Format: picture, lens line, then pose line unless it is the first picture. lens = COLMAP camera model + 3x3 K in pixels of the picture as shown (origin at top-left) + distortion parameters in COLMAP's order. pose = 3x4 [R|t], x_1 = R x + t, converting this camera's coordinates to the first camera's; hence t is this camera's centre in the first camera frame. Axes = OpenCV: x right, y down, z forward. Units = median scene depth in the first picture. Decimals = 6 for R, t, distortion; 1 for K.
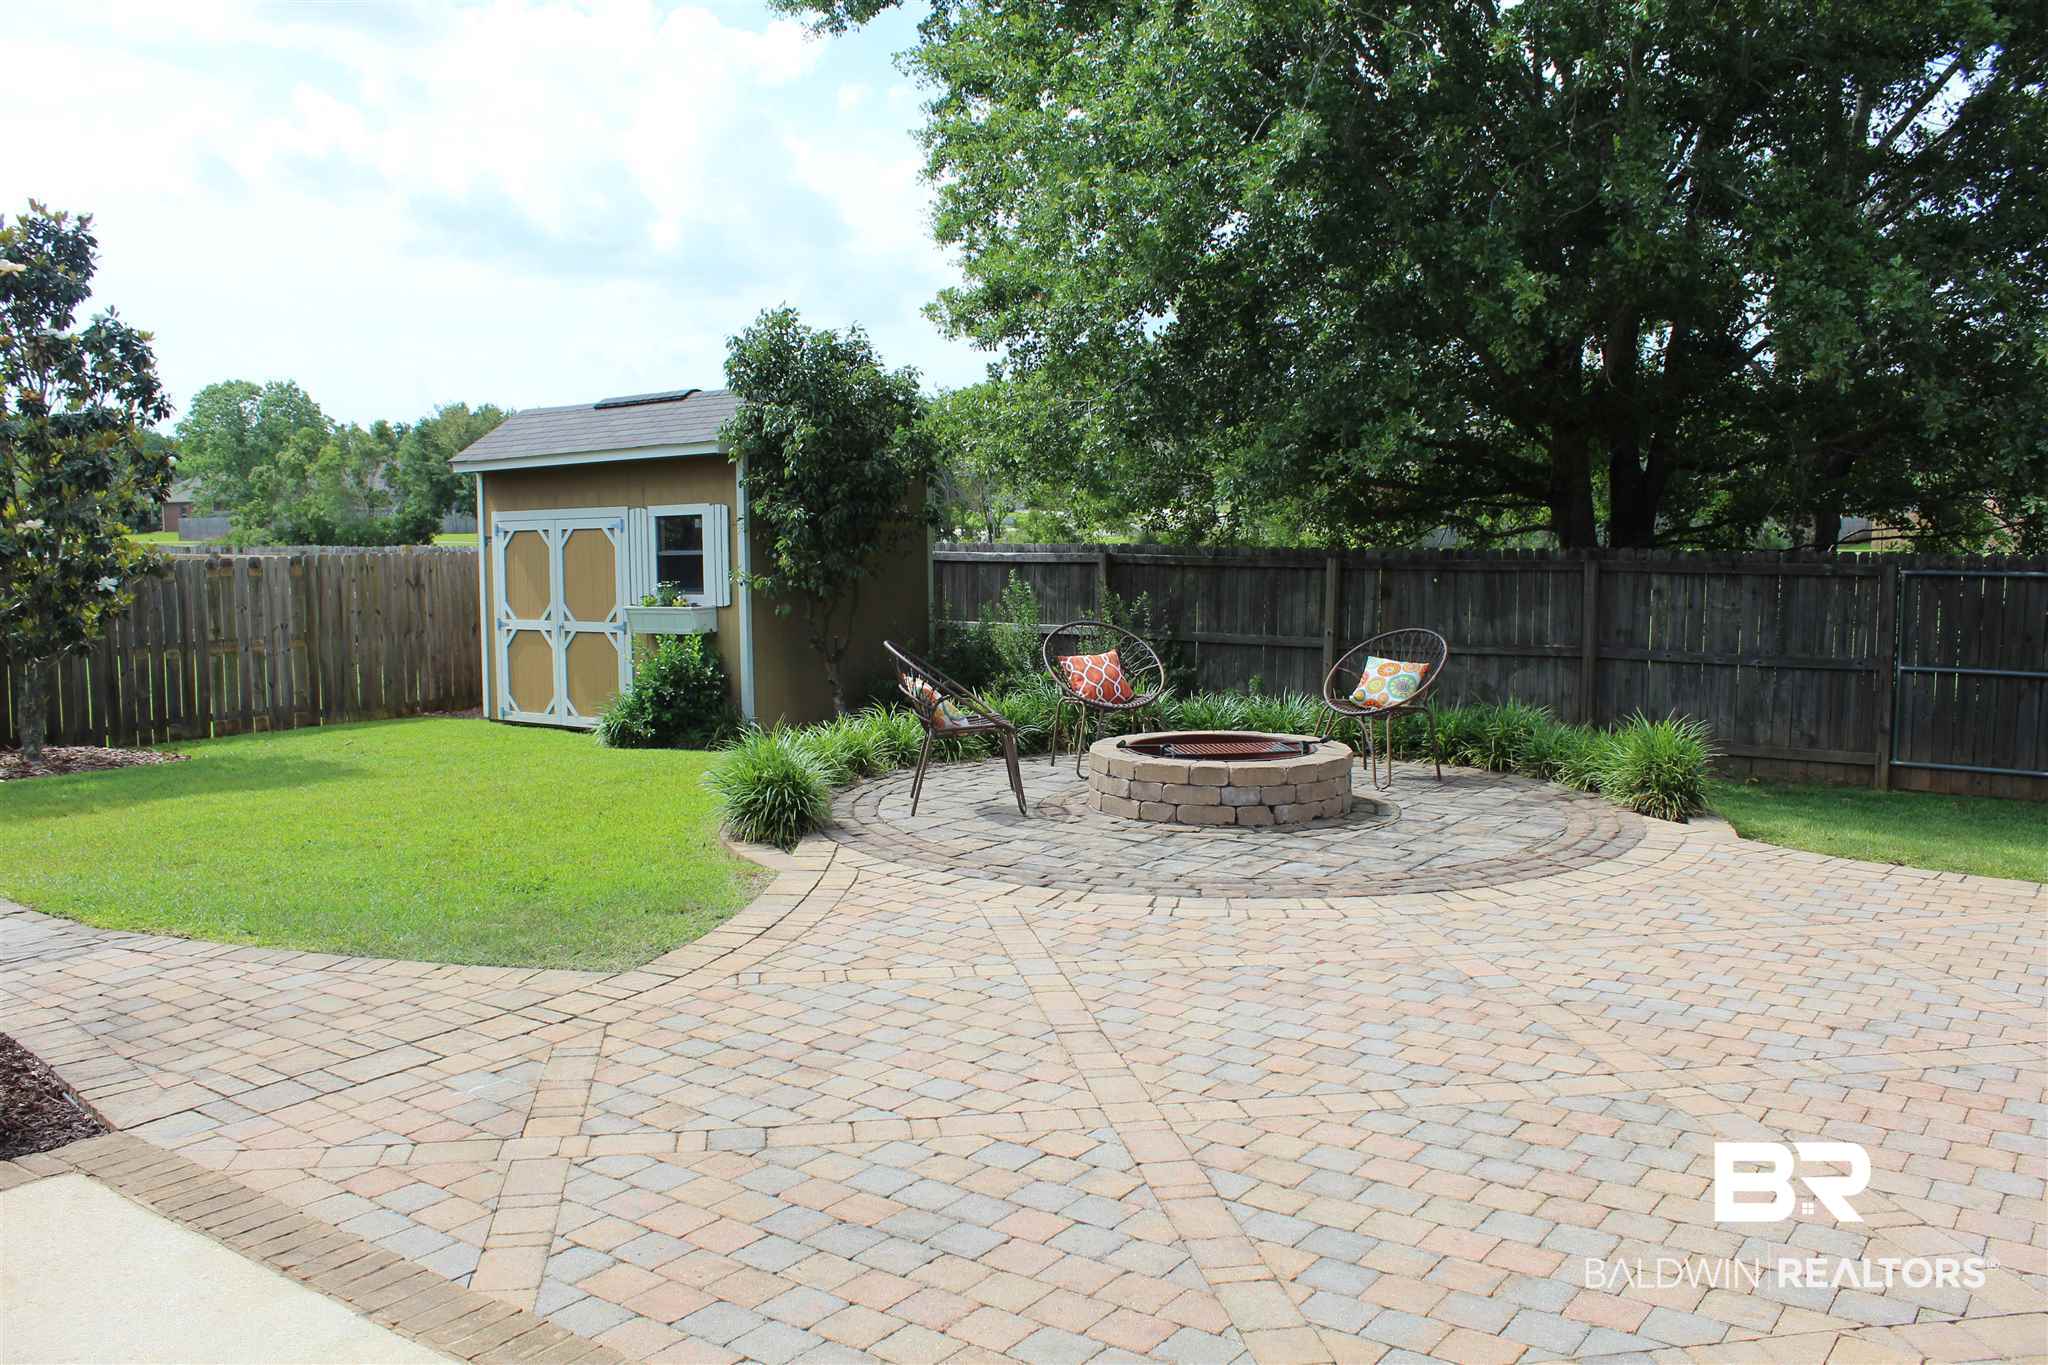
lens RADIAL K [[1705.3, 0, 1024.0], [0, 1705.3, 682.5], [0, 0, 1]] dist [-0.151025, 0.142202]
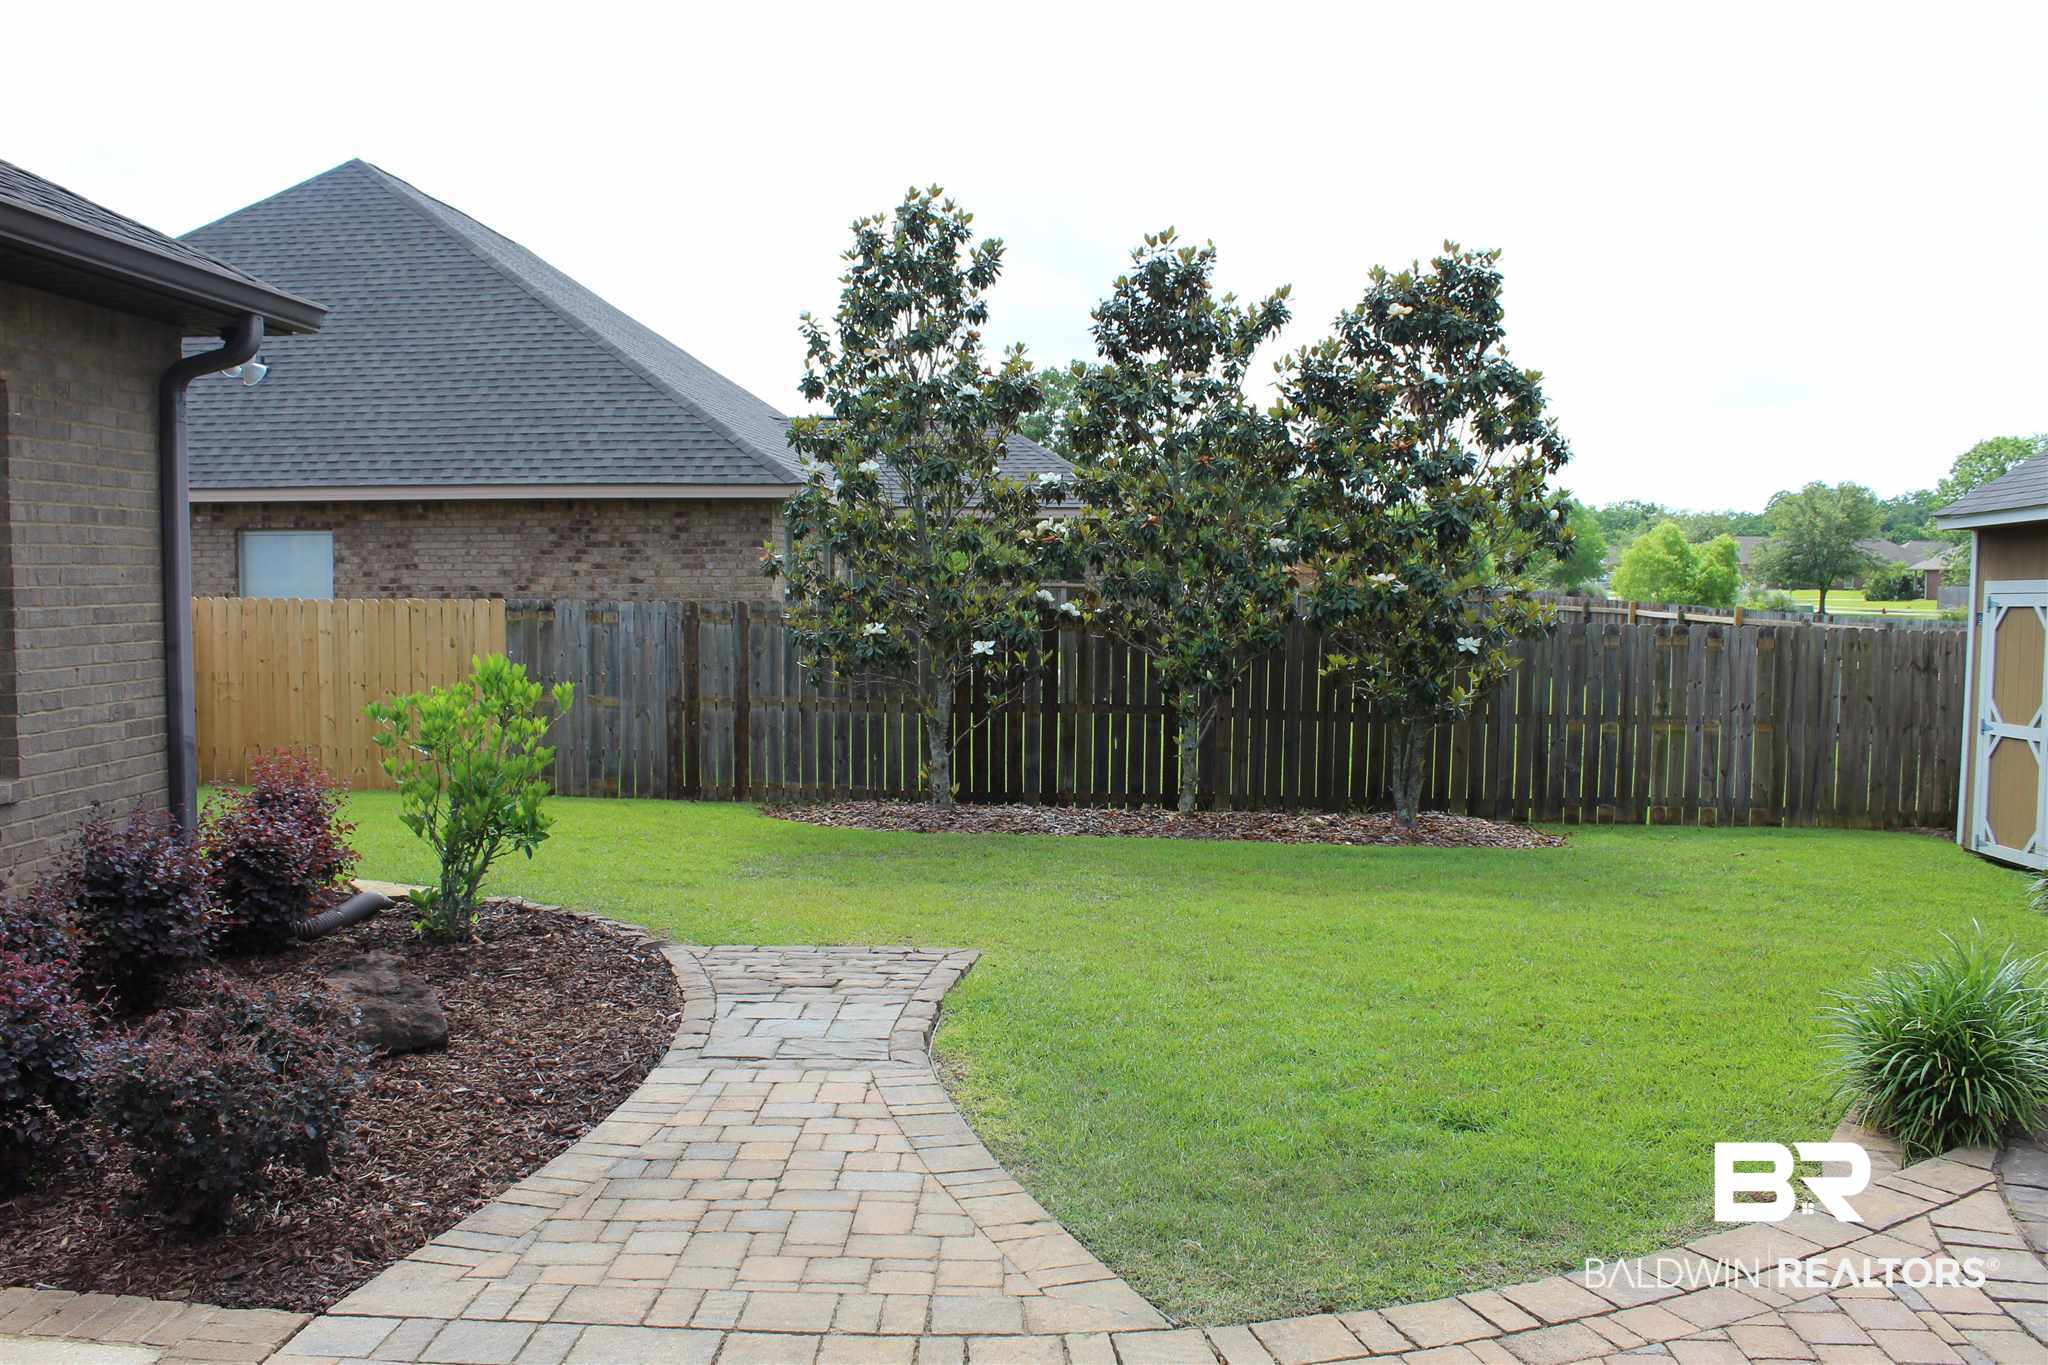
lens RADIAL K [[1705.3, 0, 1024.0], [0, 1705.3, 682.5], [0, 0, 1]] dist [-0.151025, 0.142202]
pose [[0.541586, 0.064679, -0.838154, 0.080266], [-0.098308, 0.995068, 0.013264, -0.022080], [0.834877, 0.075214, 0.545273, 0.225715]]
